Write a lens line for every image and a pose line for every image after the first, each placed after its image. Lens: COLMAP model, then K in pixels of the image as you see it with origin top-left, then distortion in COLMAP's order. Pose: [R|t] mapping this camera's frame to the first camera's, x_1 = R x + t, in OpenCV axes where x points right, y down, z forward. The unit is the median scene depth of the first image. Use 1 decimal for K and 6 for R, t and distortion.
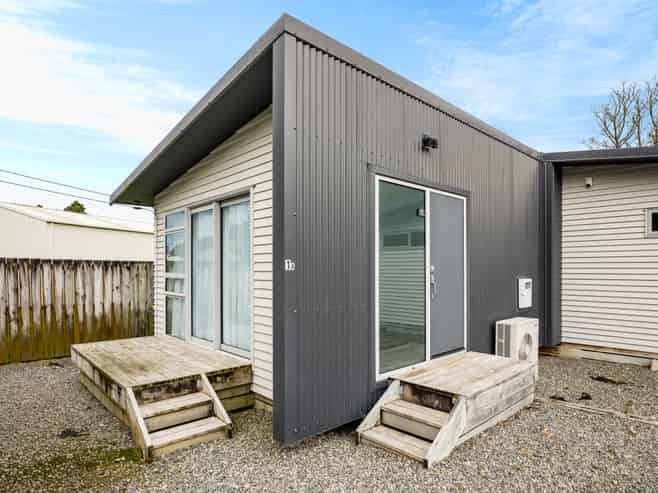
lens RADIAL K [[386.9, 0, 329.0], [0, 386.9, 246.5], [0, 0, 1]] dist [-0.023786, -0.000928]
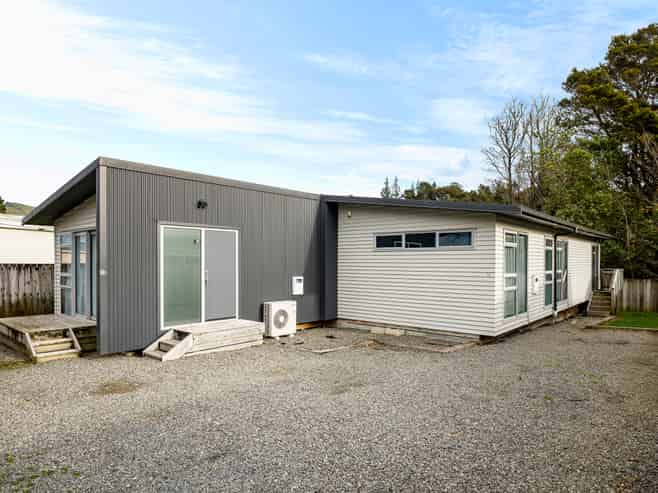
lens RADIAL K [[414.3, 0, 329.0], [0, 414.3, 246.5], [0, 0, 1]] dist [-0.006310, -0.002896]
pose [[0.995229, 0.006361, 0.097360, 0.539280], [-0.008562, 0.999717, 0.022203, -0.092669], [-0.097191, -0.022931, 0.995002, -0.828649]]
